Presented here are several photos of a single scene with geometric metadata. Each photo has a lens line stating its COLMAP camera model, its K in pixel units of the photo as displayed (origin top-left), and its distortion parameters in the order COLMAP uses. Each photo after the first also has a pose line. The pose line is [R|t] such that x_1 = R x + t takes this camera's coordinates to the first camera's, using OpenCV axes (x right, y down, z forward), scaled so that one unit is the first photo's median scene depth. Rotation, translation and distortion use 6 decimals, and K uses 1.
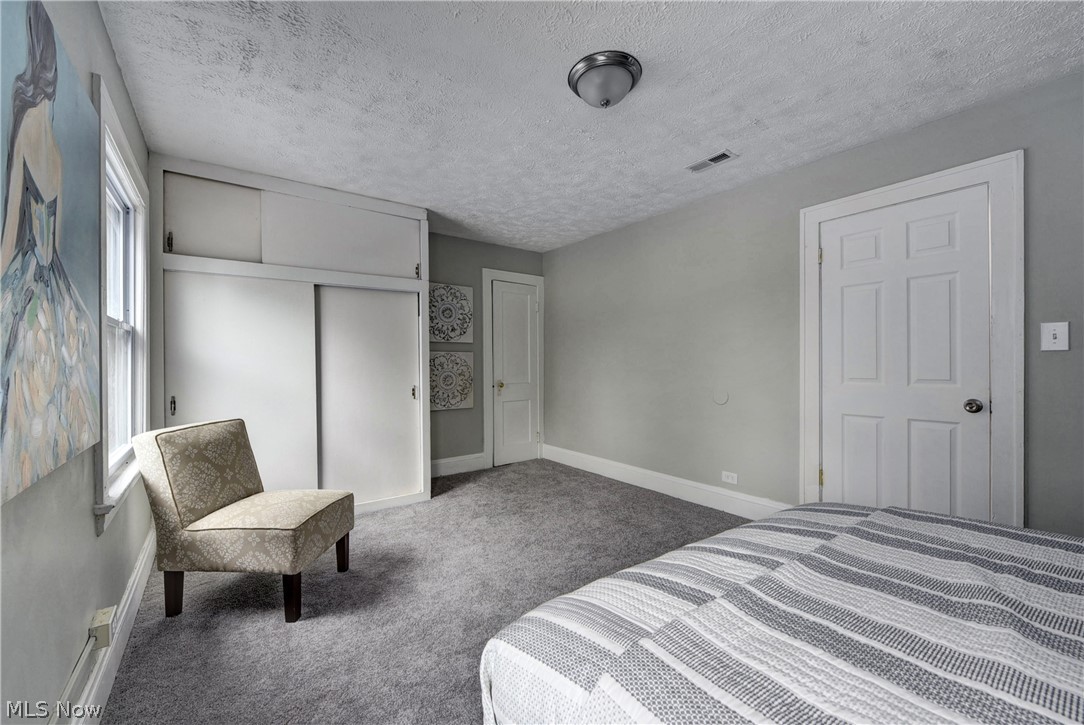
lens RADIAL K [[433.7, 0, 543.9], [0, 433.7, 366.3], [0, 0, 1]] dist [-0.009328, -0.000117]
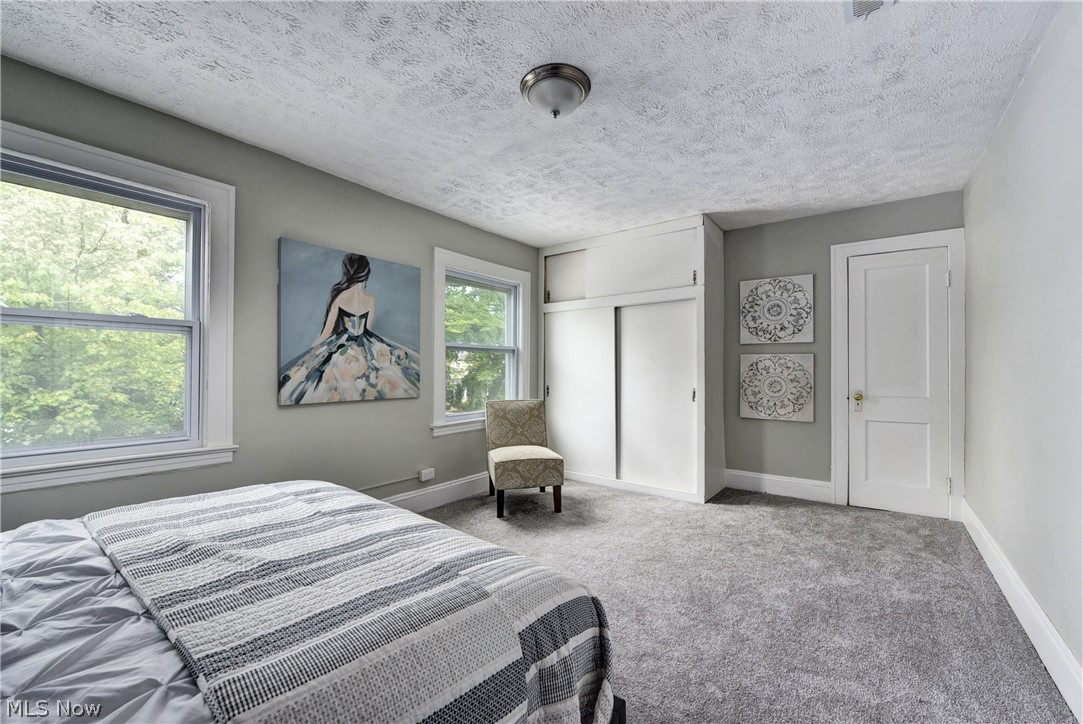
lens RADIAL K [[433.3, 0, 543.4], [0, 433.3, 365.8], [0, 0, 1]] dist [-0.009328, -0.000117]
pose [[0.278365, 0.001155, -0.960475, 0.522995], [-0.010270, 0.999946, -0.001774, -0.003706], [0.960421, 0.010358, 0.278361, 0.324441]]
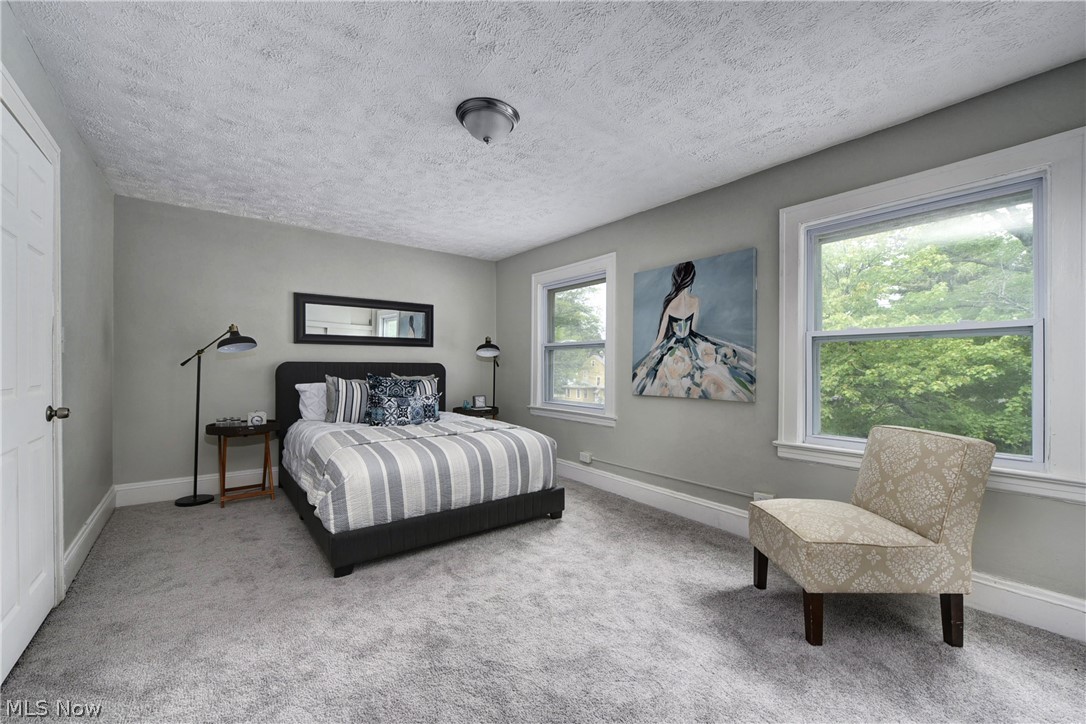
lens RADIAL K [[434.5, 0, 544.9], [0, 434.5, 365.8], [0, 0, 1]] dist [-0.009328, -0.000117]
pose [[-0.999903, -0.004611, -0.013179, 0.000148], [-0.004580, 0.999987, -0.002430, 0.001905], [0.013190, -0.002370, -0.999910, 1.013637]]
